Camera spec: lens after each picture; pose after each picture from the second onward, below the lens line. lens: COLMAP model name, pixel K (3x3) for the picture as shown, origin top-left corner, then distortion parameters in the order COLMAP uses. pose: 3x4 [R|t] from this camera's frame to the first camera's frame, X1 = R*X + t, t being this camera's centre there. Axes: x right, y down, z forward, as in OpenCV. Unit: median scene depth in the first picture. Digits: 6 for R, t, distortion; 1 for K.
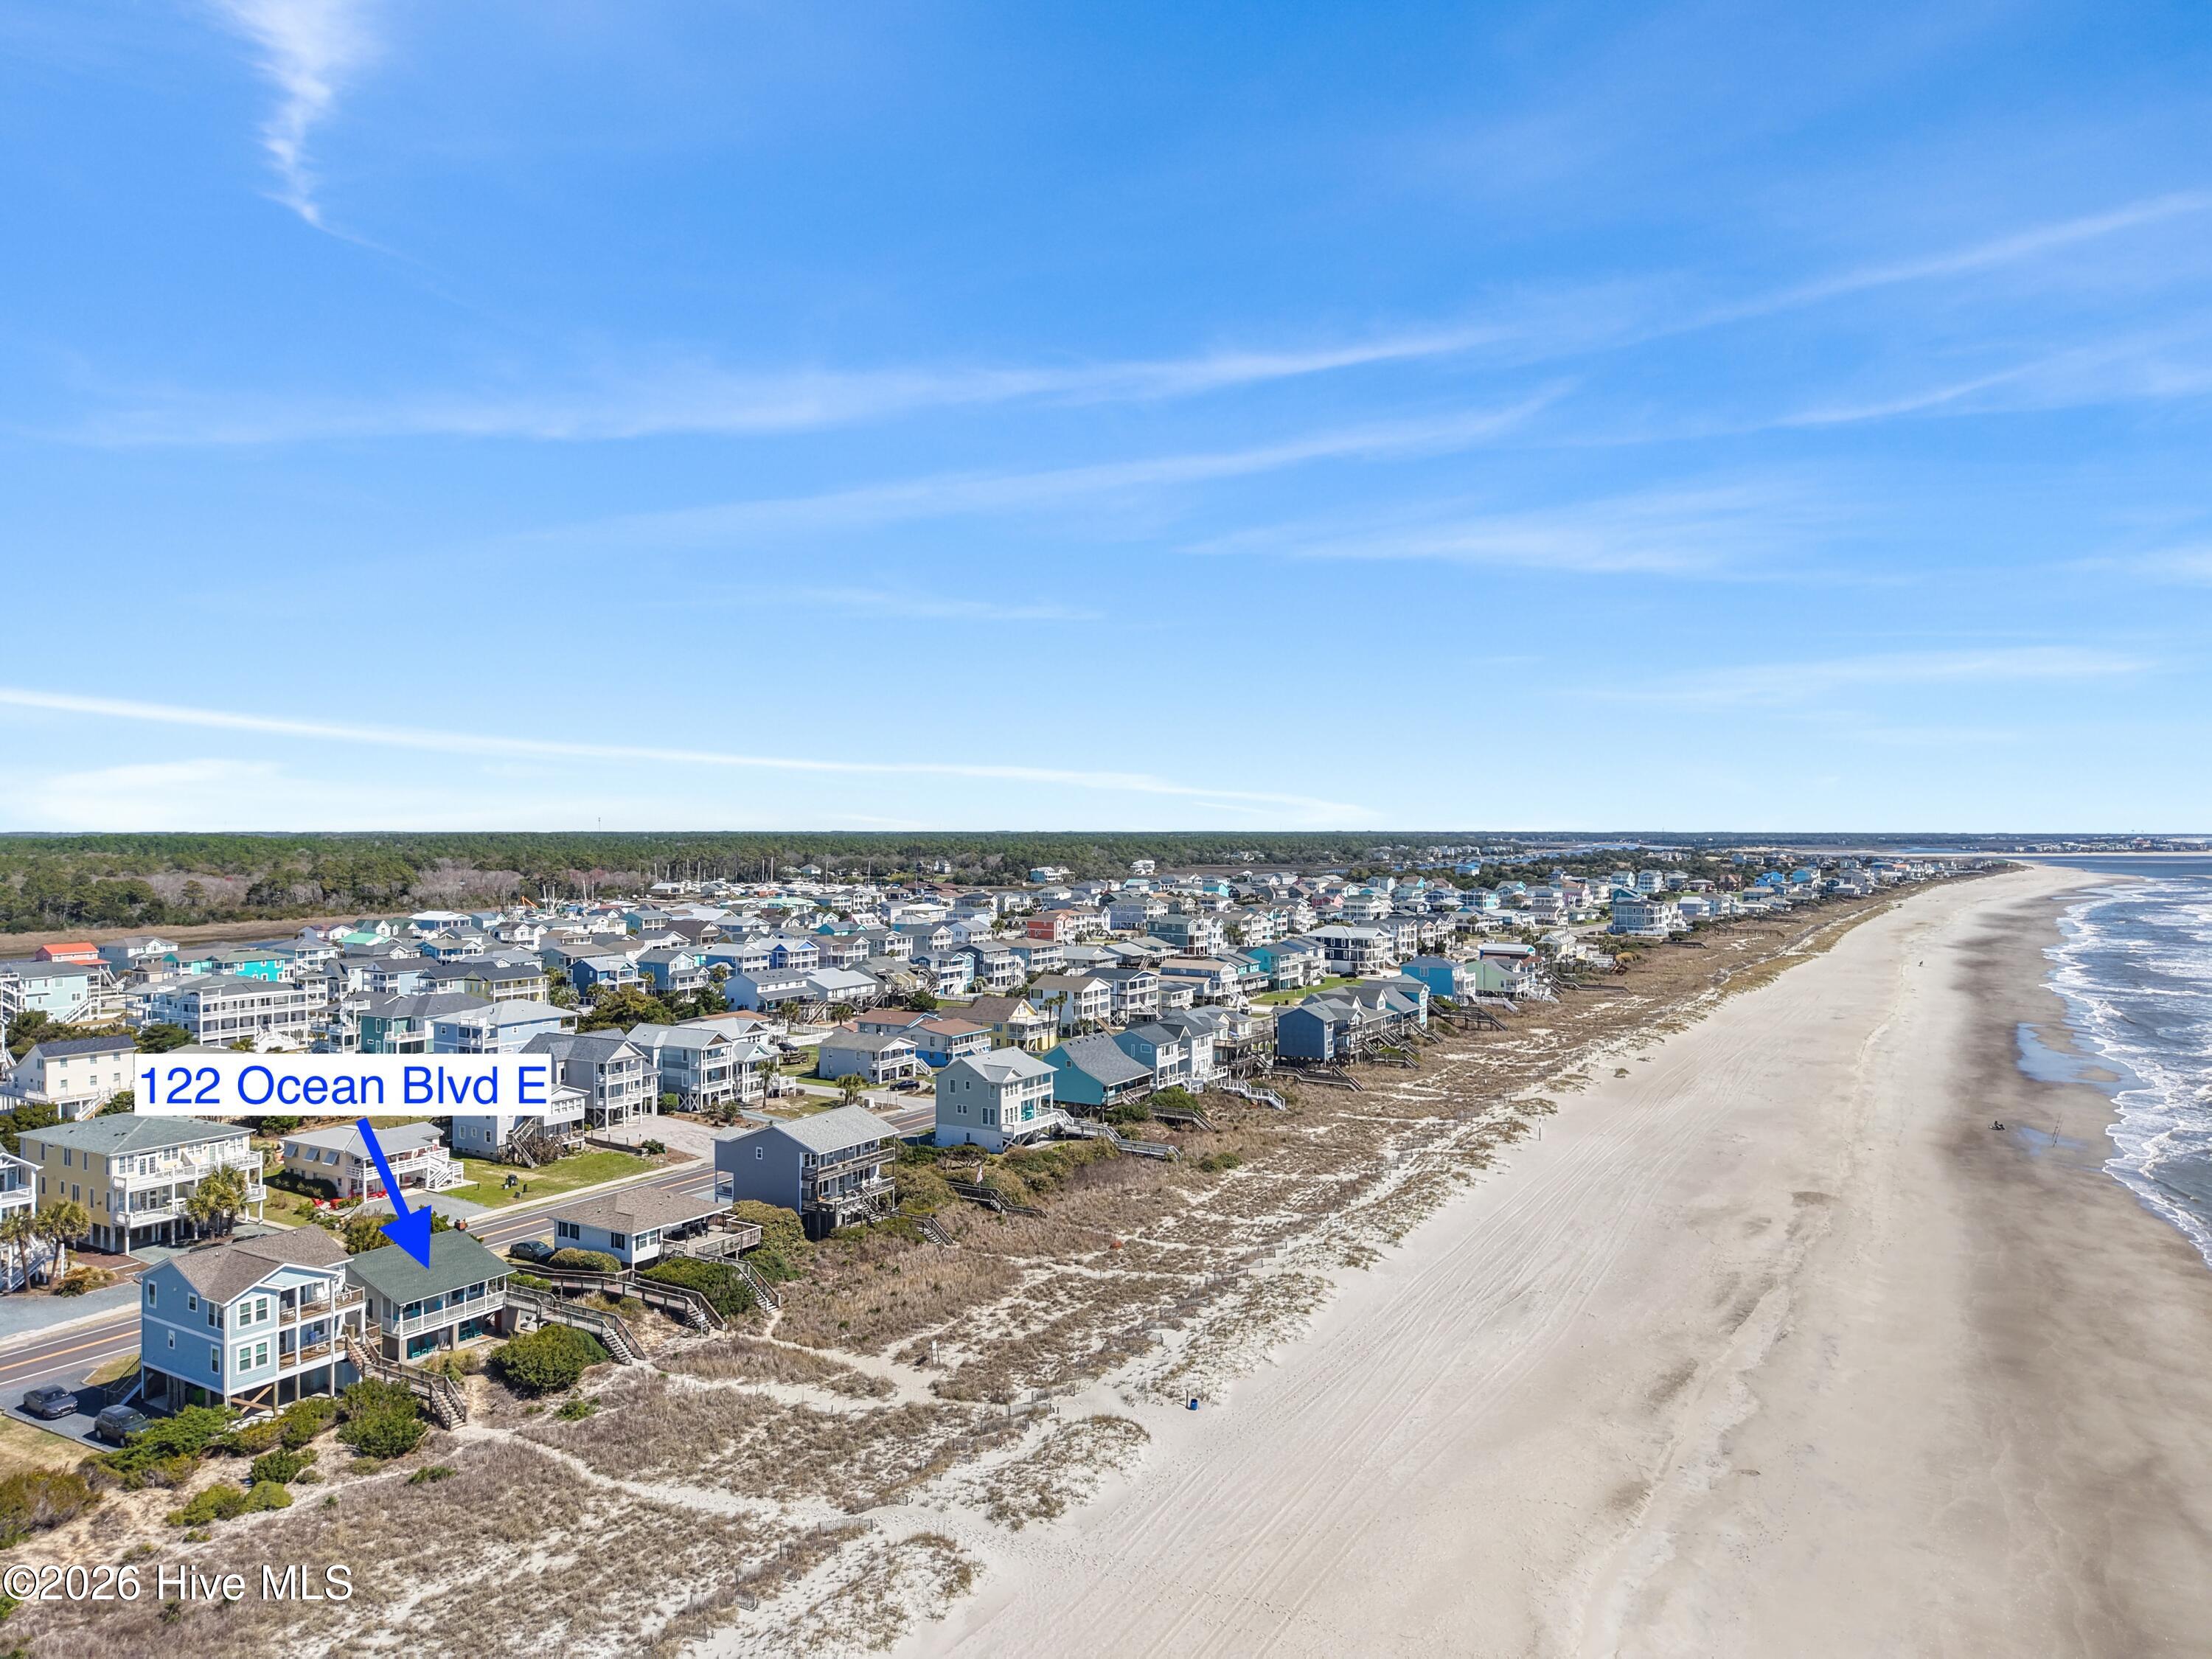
lens RADIAL K [[1479.8, 0, 1106.0], [0, 1479.8, 829.5], [0, 0, 1]] dist [0.009800, -0.008861]
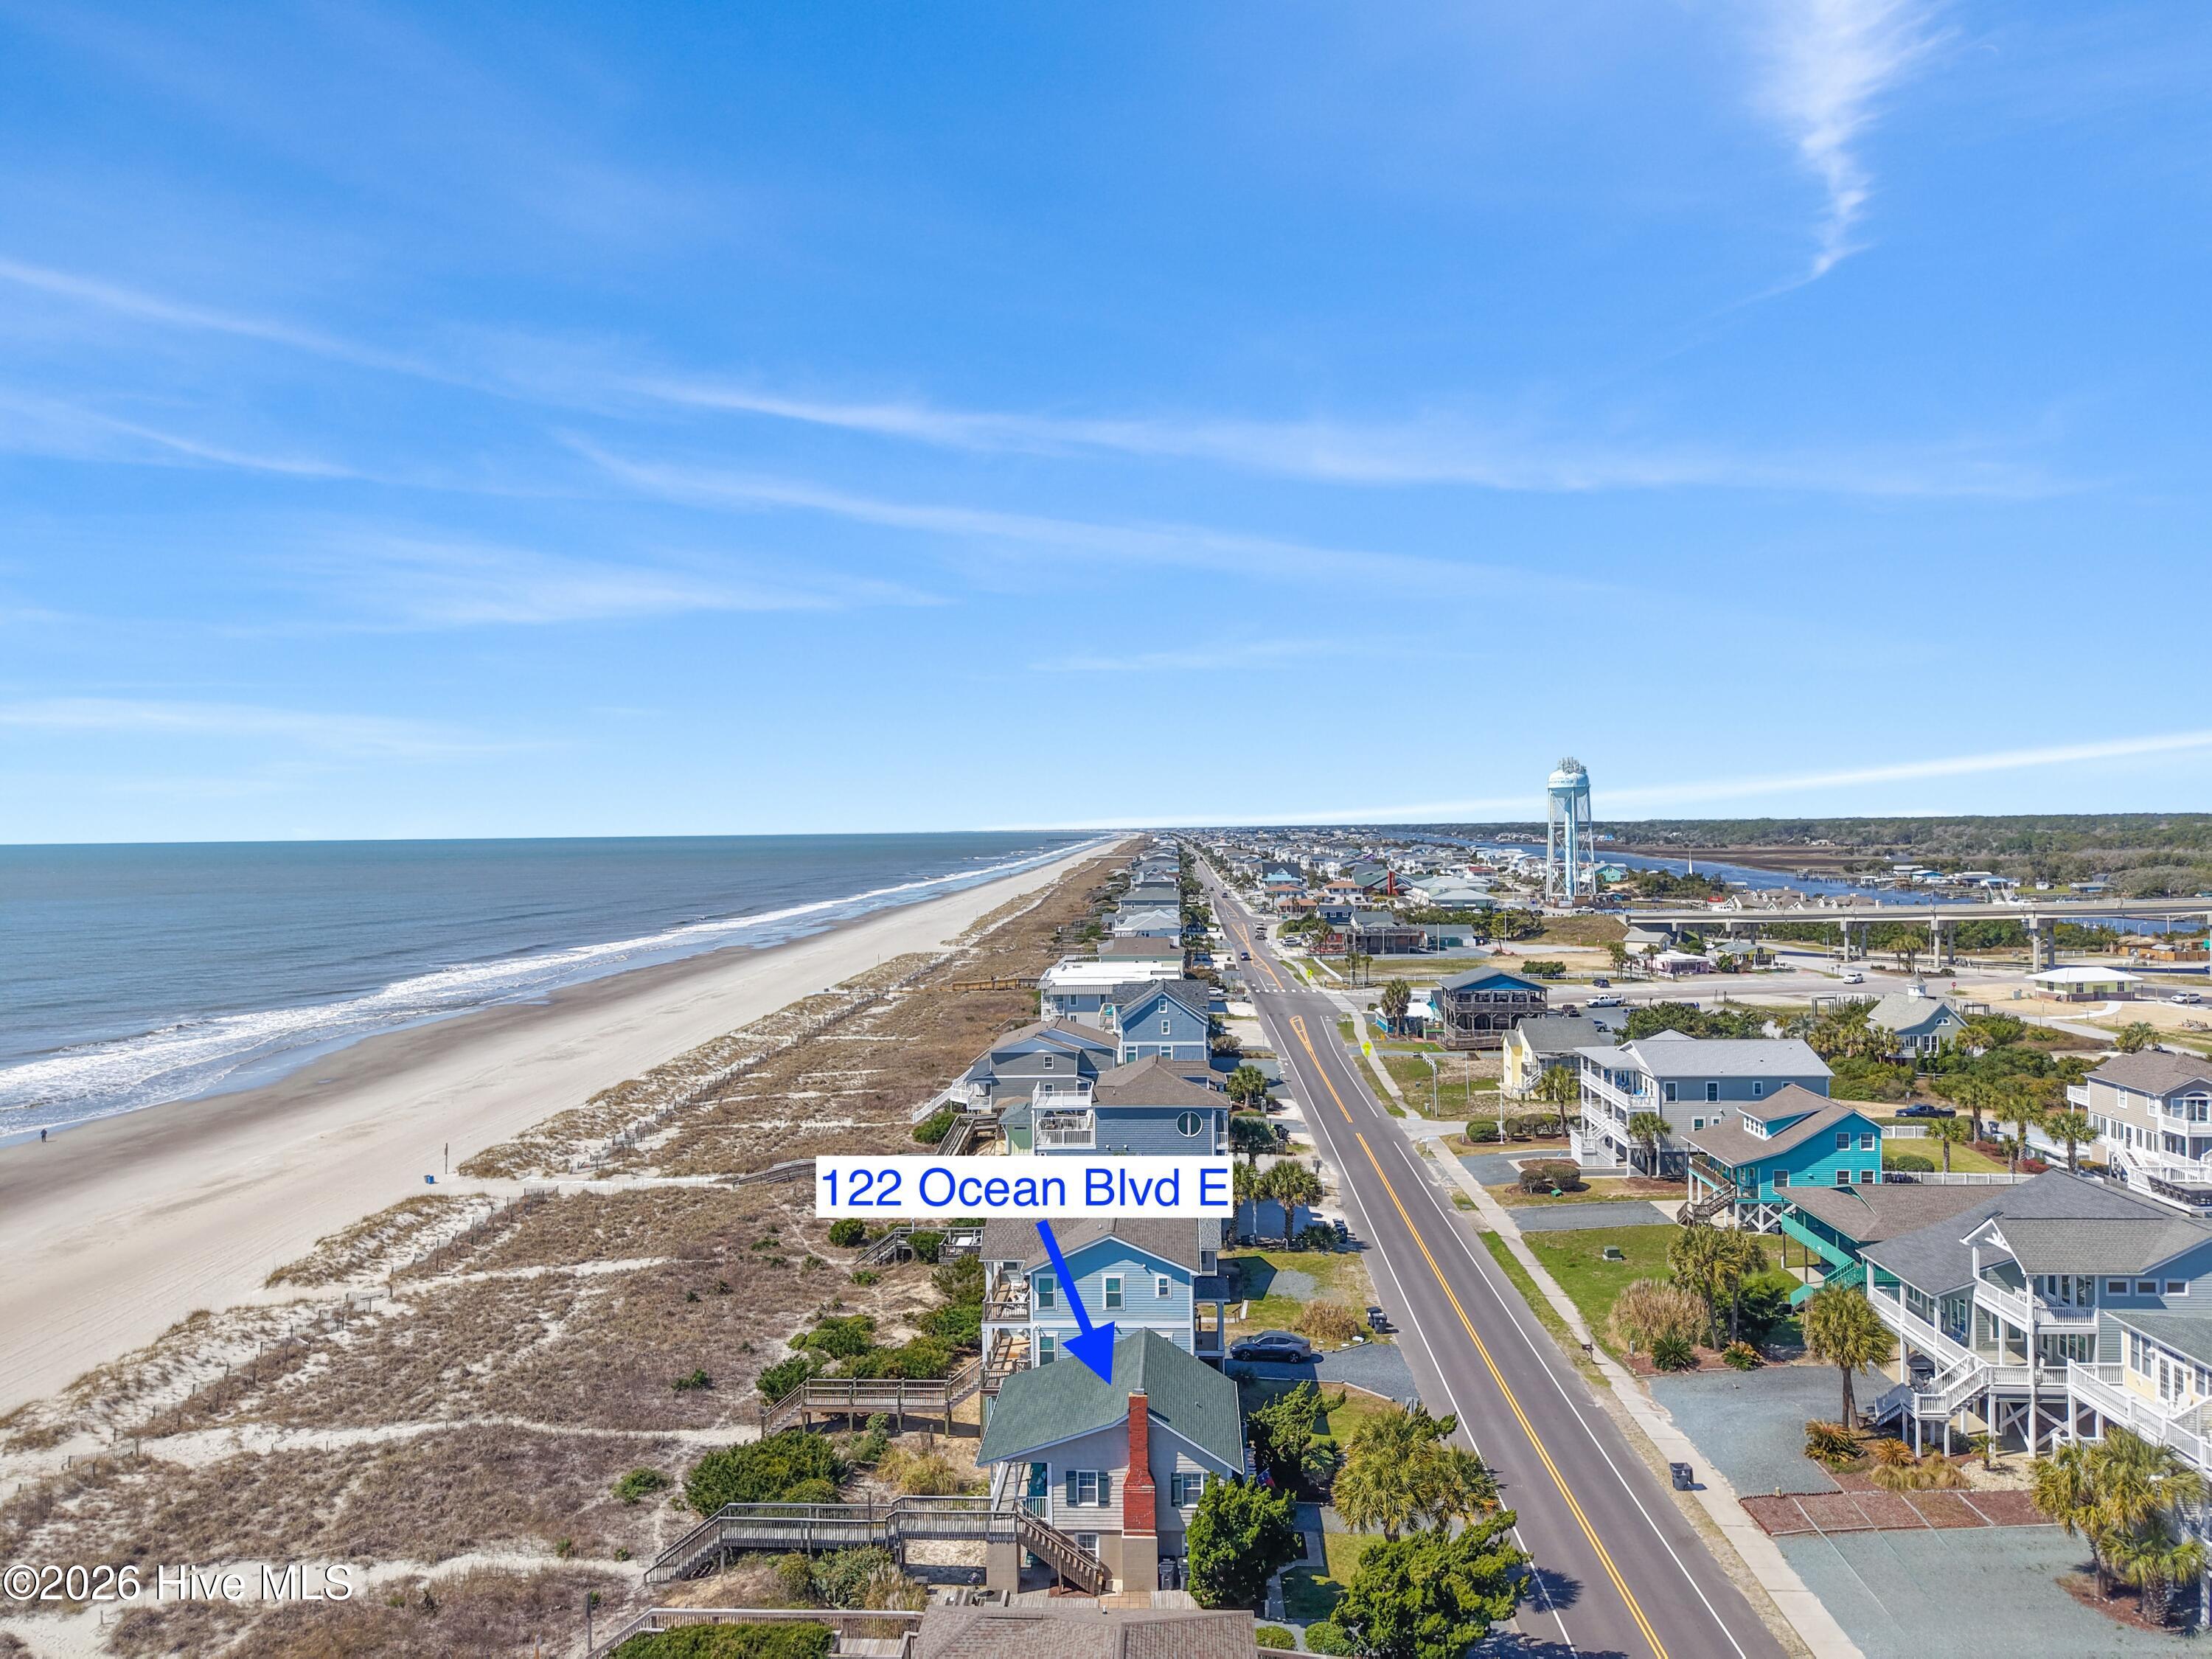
lens RADIAL K [[1492.2, 0, 1106.0], [0, 1492.2, 829.5], [0, 0, 1]] dist [0.004109, -0.005391]
pose [[-0.881001, 0.013757, -0.472914, -0.174741], [0.009739, 0.999893, 0.010945, 0.058203], [0.473014, 0.005037, -0.881041, 1.374925]]
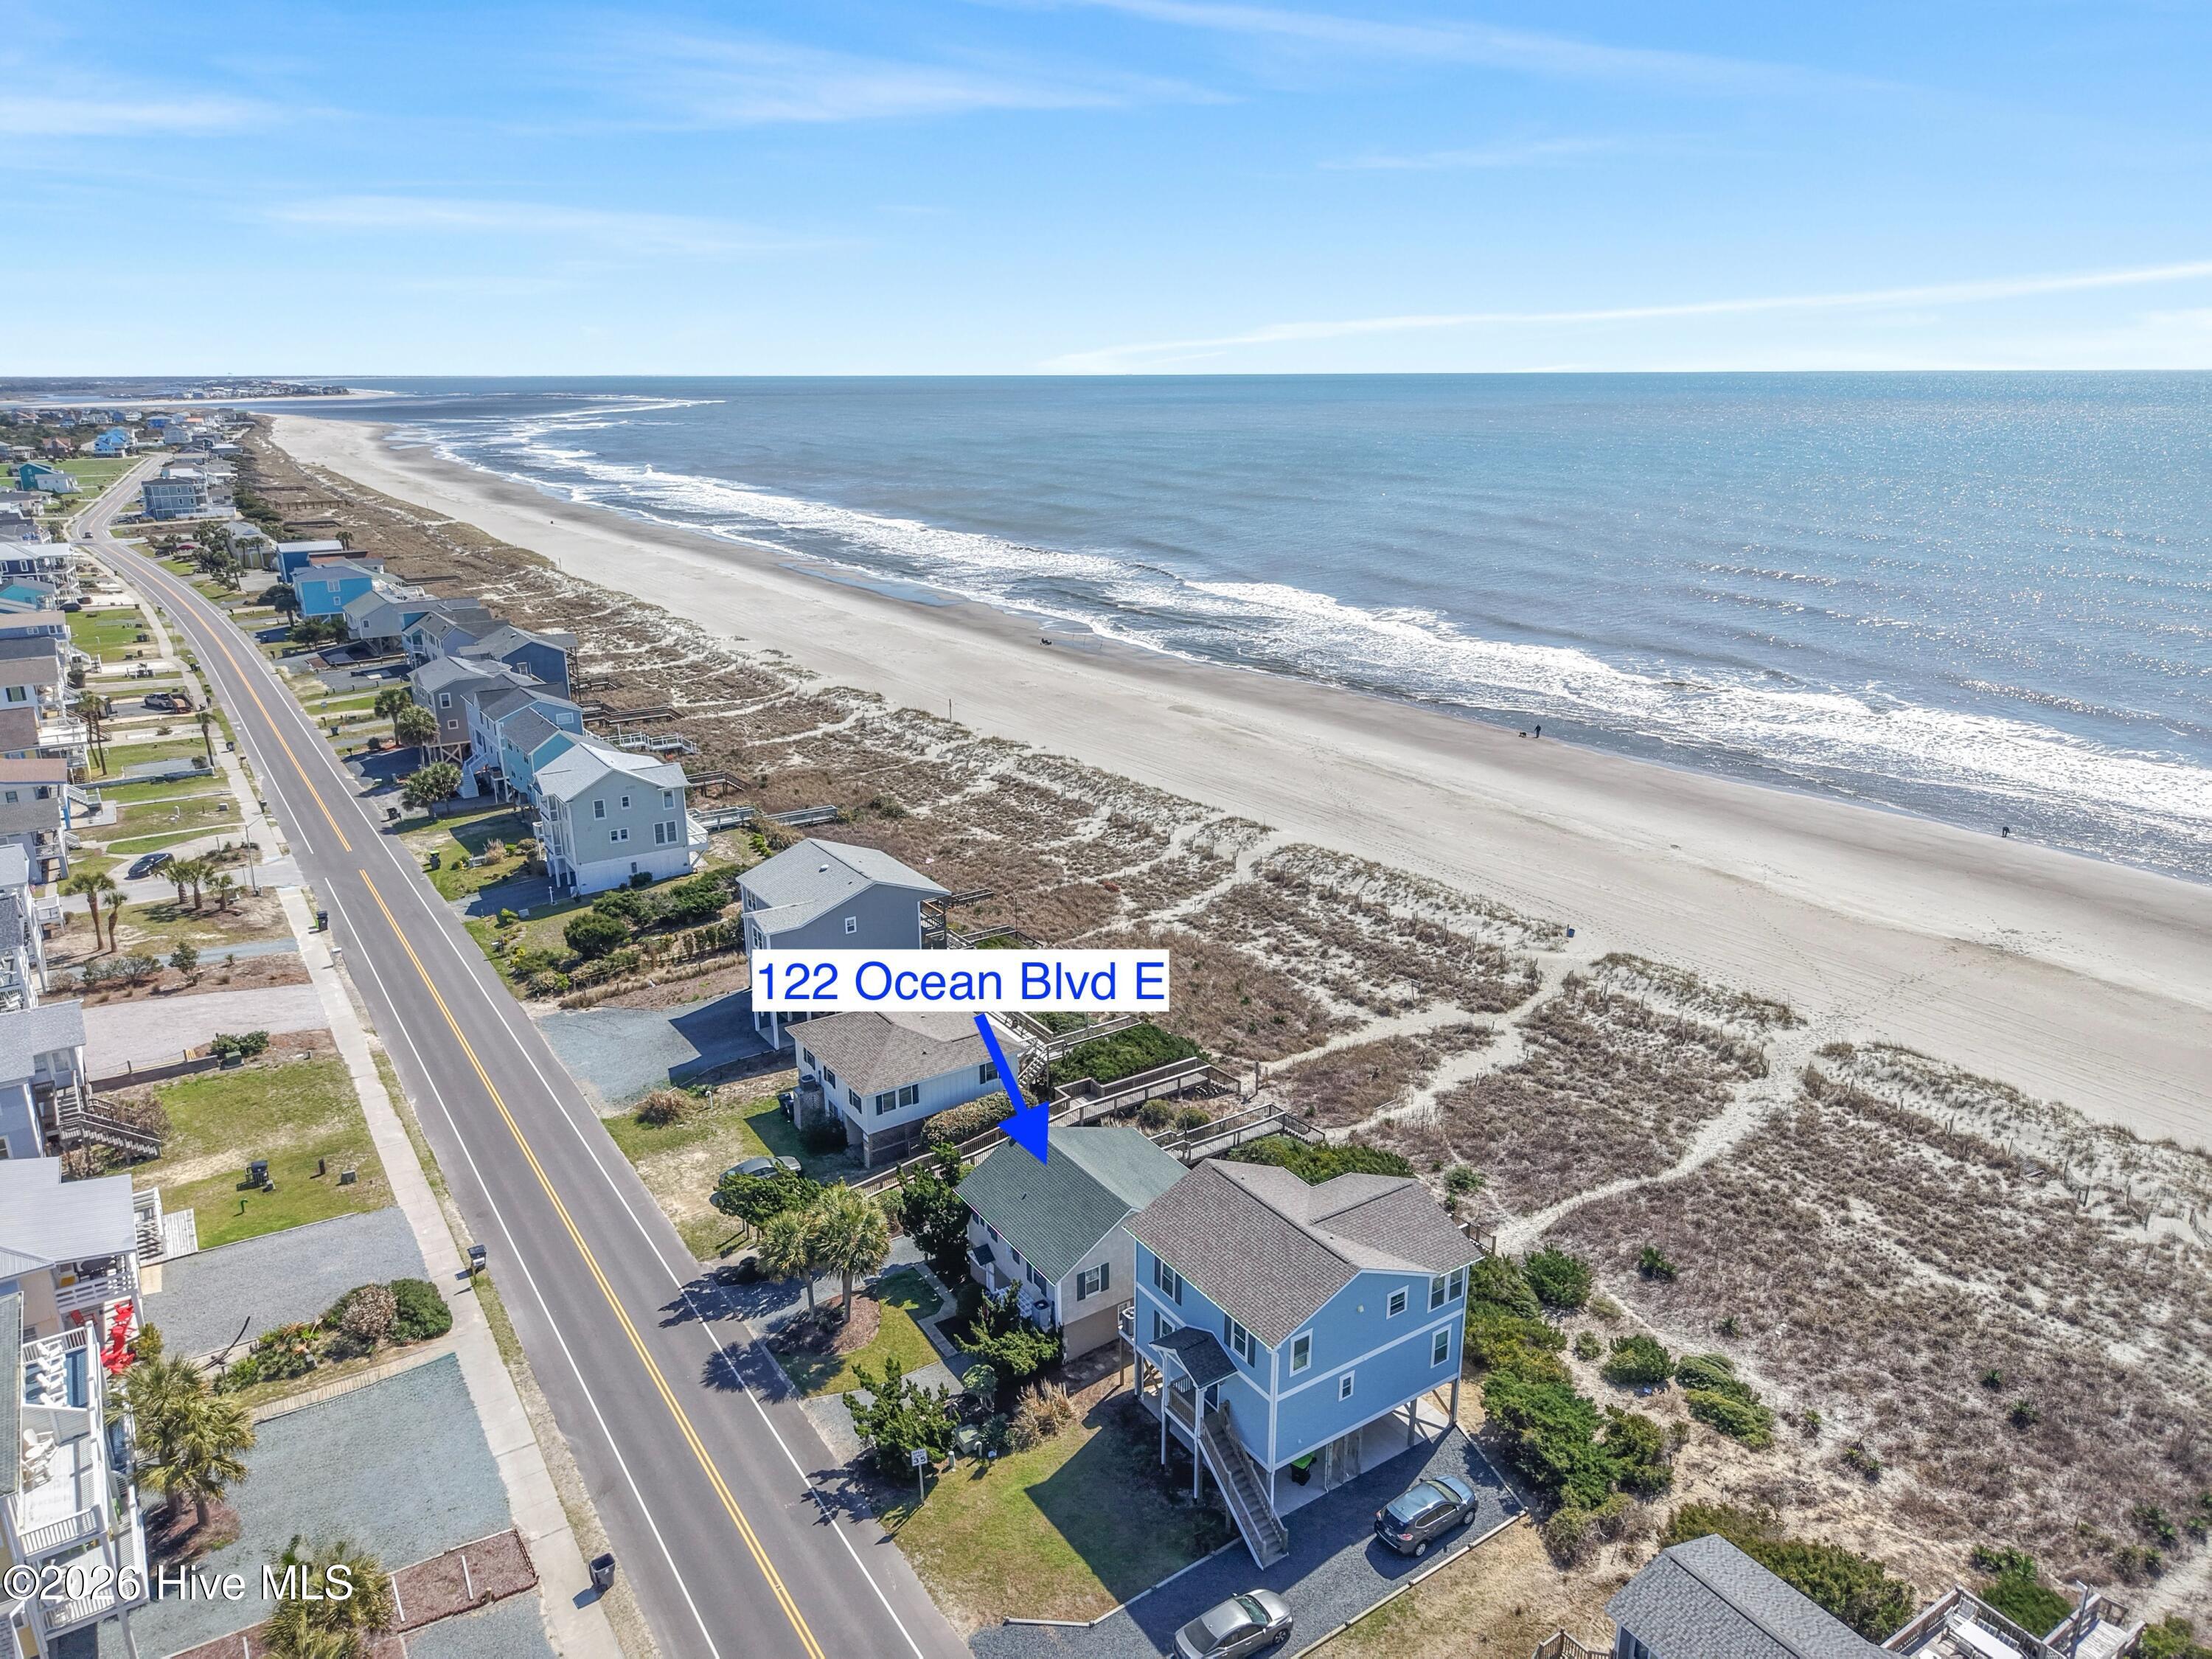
lens RADIAL K [[1472.5, 0, 1067.7], [0, 1472.5, 827.8], [0, 0, 1]] dist [-0.000473, -0.002175]
pose [[0.442811, -0.268662, 0.855418, -0.894007], [0.012578, 0.955820, 0.293685, -0.040552], [-0.896527, -0.119287, 0.426626, 0.686725]]
